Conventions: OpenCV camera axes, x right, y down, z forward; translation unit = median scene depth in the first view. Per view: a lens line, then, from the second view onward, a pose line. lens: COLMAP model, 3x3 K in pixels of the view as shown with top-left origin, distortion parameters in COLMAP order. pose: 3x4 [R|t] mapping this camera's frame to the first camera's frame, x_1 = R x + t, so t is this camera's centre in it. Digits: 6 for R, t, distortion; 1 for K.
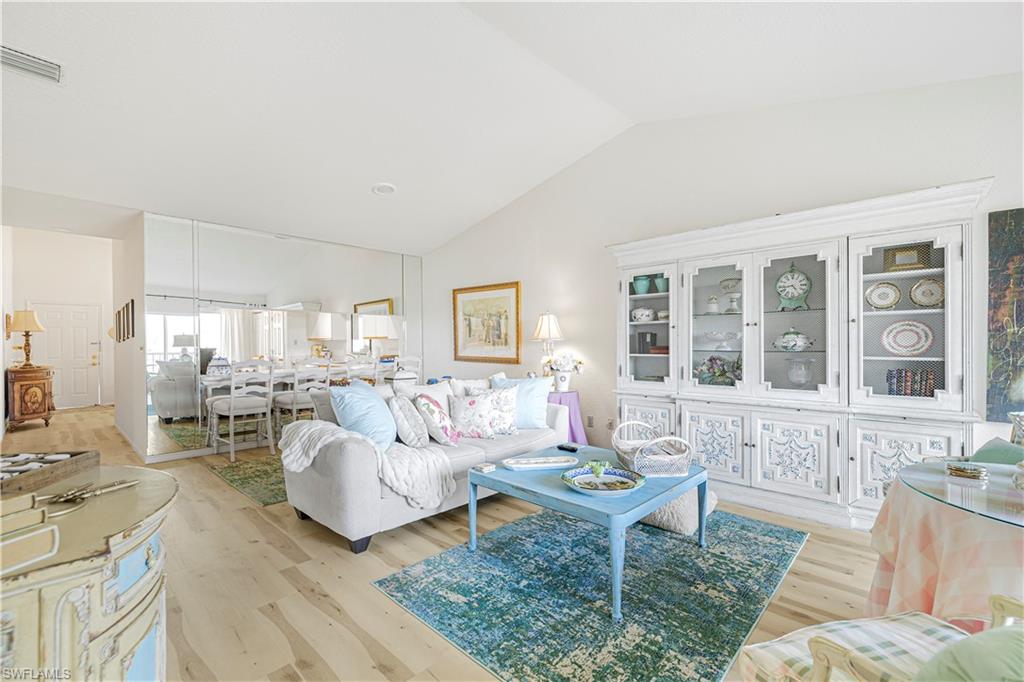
lens RADIAL K [[446.1, 0, 512.0], [0, 446.1, 341.0], [0, 0, 1]] dist [-0.001294, -0.000075]
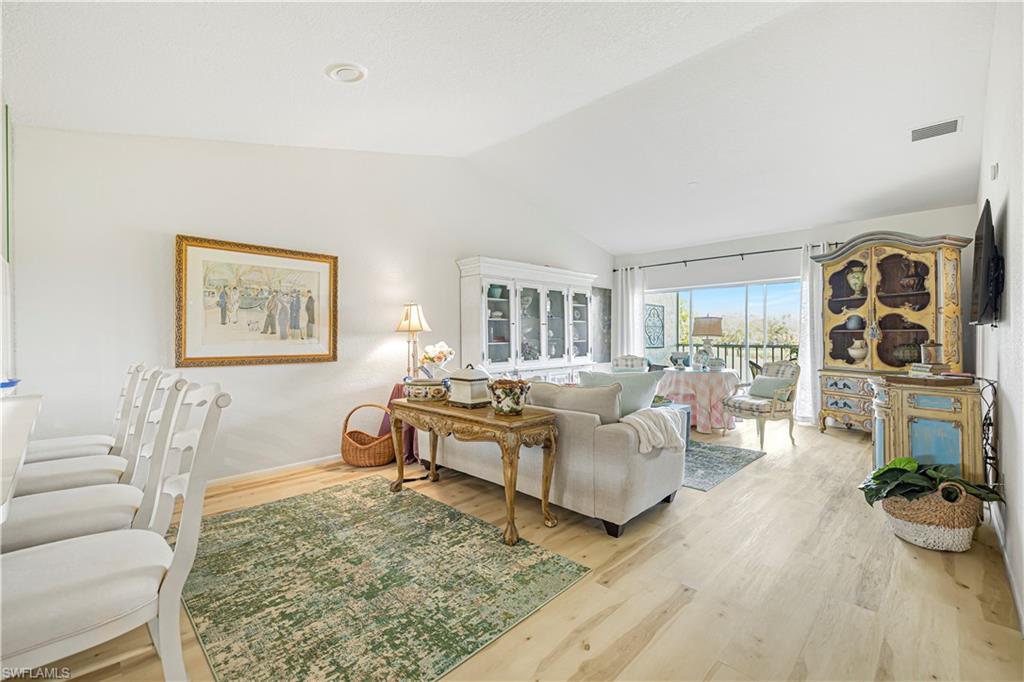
lens RADIAL K [[434.7, 0, 512.0], [0, 434.7, 341.0], [0, 0, 1]] dist [-0.000469, -0.000043]
pose [[0.018800, -0.016586, 0.999686, -1.030953], [-0.005447, 0.999846, 0.016692, 0.001679], [-0.999808, -0.005759, 0.018707, 0.930997]]
